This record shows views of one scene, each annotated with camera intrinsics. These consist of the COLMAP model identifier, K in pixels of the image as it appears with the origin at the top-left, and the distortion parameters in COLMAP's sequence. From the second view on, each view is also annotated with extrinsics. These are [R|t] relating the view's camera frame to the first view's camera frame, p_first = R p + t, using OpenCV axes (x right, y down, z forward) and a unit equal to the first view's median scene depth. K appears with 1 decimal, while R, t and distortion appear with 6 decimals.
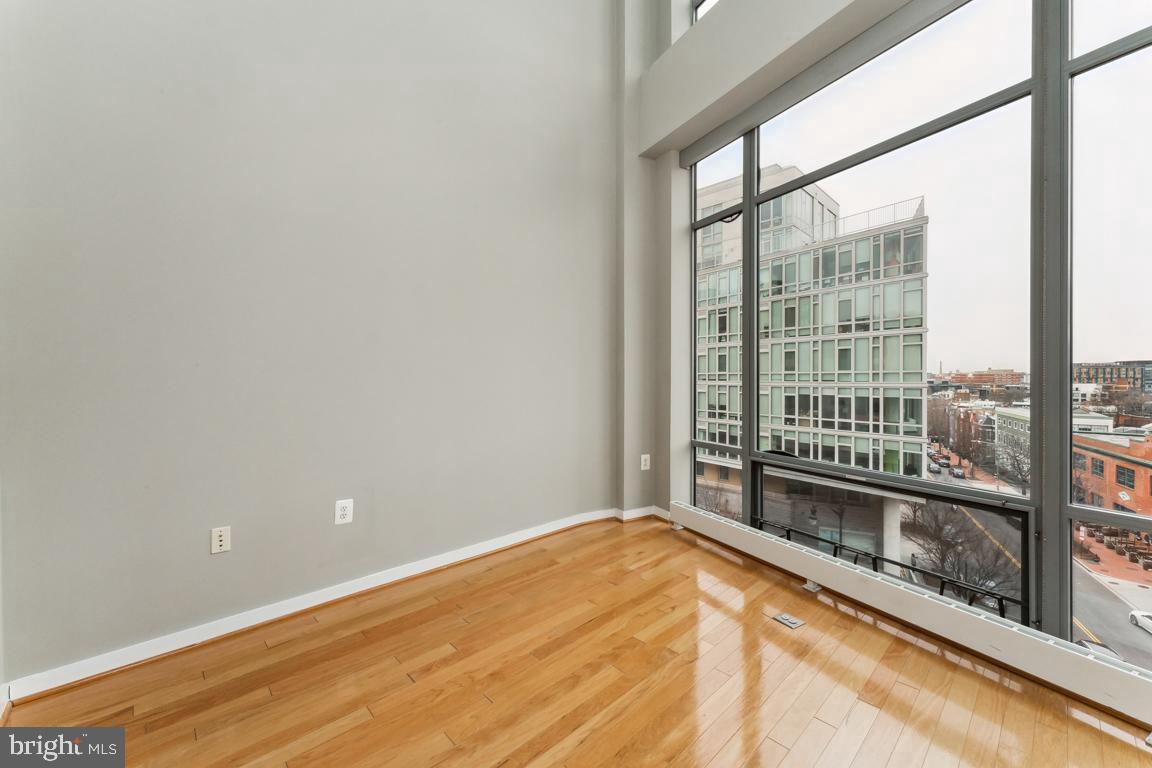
lens RADIAL K [[466.8, 0, 583.0], [0, 466.8, 376.8], [0, 0, 1]] dist [0.001091, 0.000107]
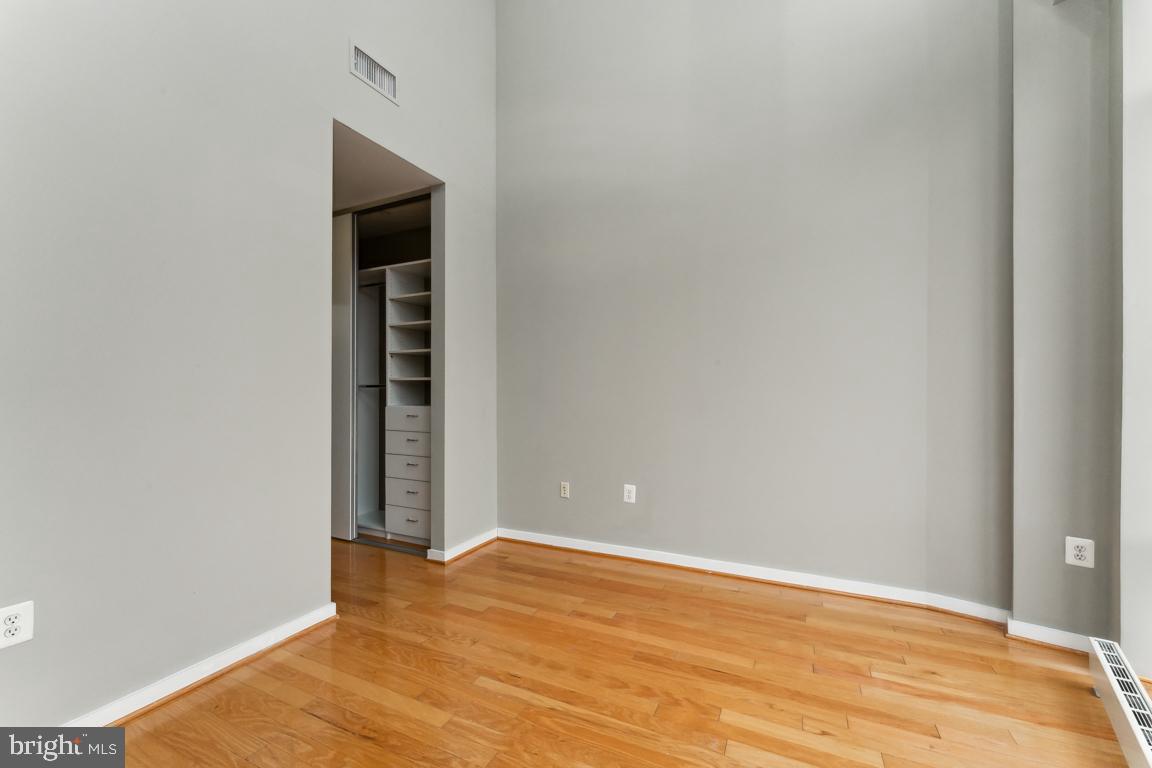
lens RADIAL K [[466.8, 0, 583.0], [0, 466.8, 376.8], [0, 0, 1]] dist [0.001091, 0.000107]
pose [[0.343421, -0.021843, -0.938927, 0.705028], [0.001123, 0.999738, -0.022847, -0.017095], [0.939181, 0.006792, 0.343356, 0.407216]]
